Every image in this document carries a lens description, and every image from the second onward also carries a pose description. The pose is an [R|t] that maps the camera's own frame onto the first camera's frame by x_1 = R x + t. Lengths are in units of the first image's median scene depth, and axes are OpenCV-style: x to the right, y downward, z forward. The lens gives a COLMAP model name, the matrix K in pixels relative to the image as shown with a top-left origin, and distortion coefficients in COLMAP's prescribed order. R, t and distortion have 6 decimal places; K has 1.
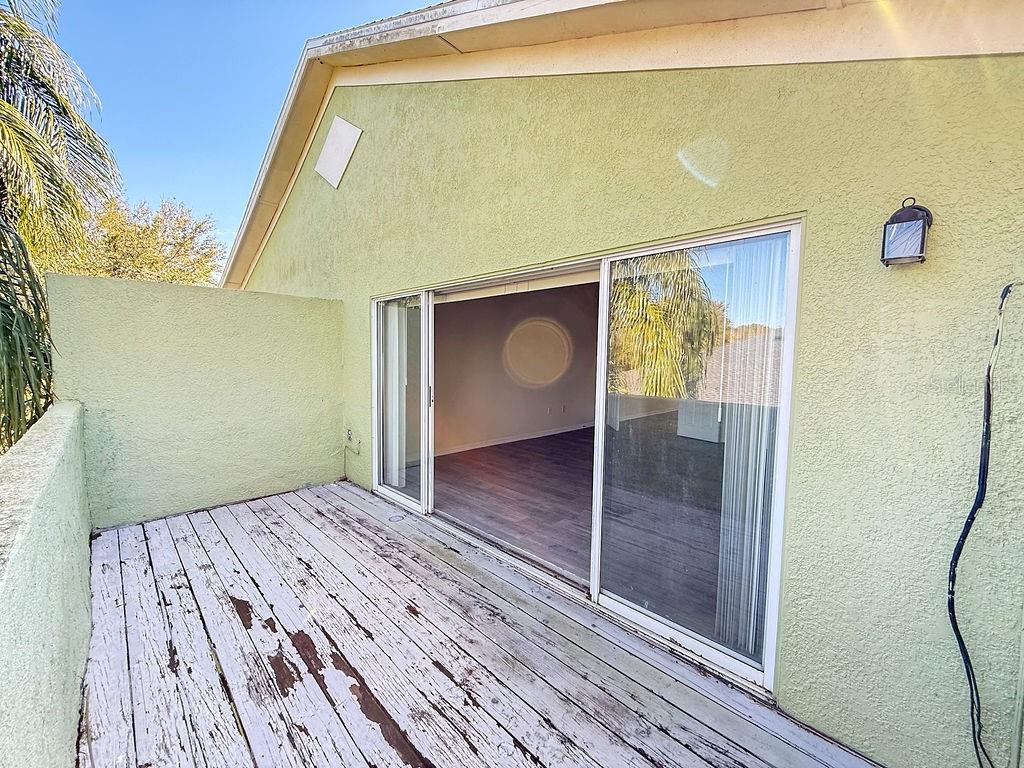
lens RADIAL K [[409.3, 0, 510.9], [0, 409.3, 385.1], [0, 0, 1]] dist [-0.017371, -0.000430]
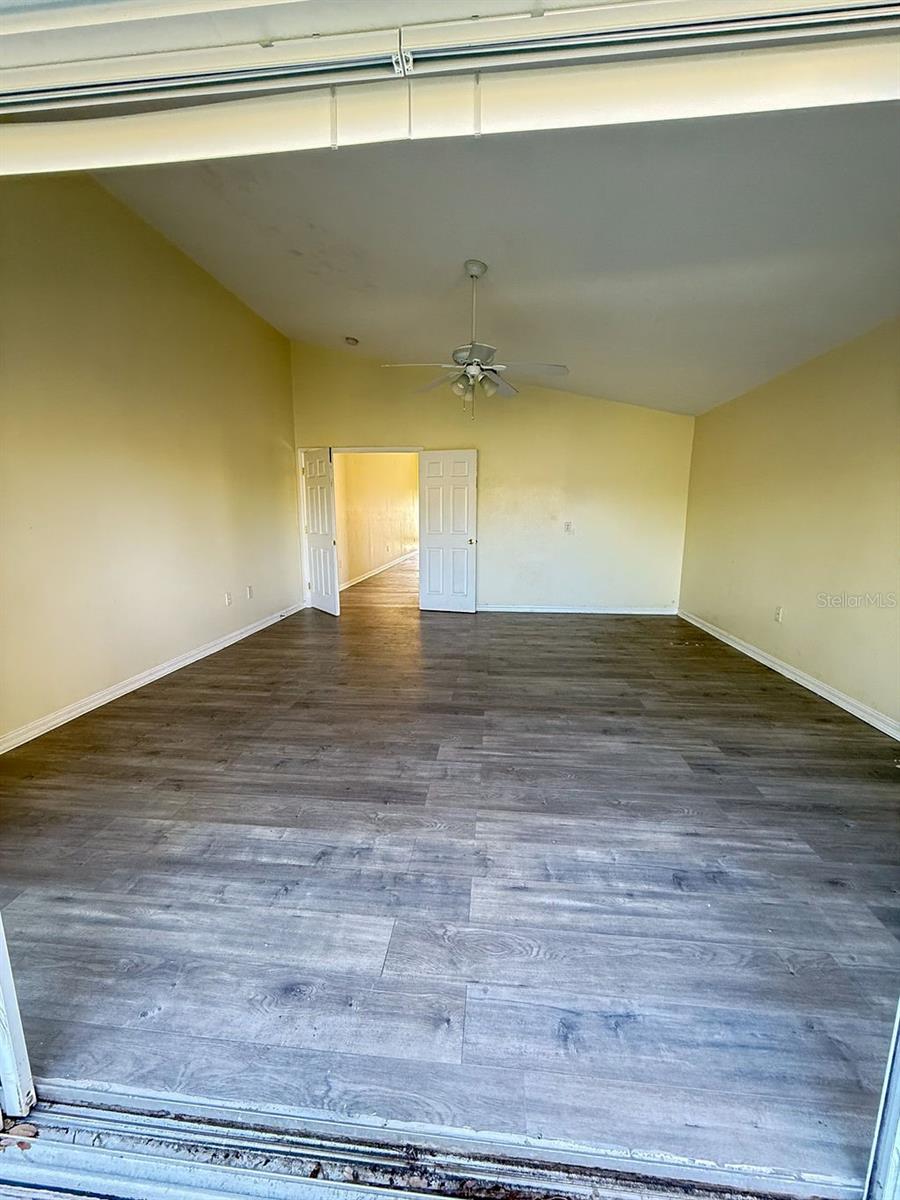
lens RADIAL K [[479.6, 0, 448.5], [0, 479.6, 597.3], [0, 0, 1]] dist [-0.017371, -0.000430]
pose [[0.776873, -0.124746, 0.617176, -0.119493], [0.057984, 0.990187, 0.127153, -0.002414], [-0.626982, -0.062995, 0.776483, 0.583516]]
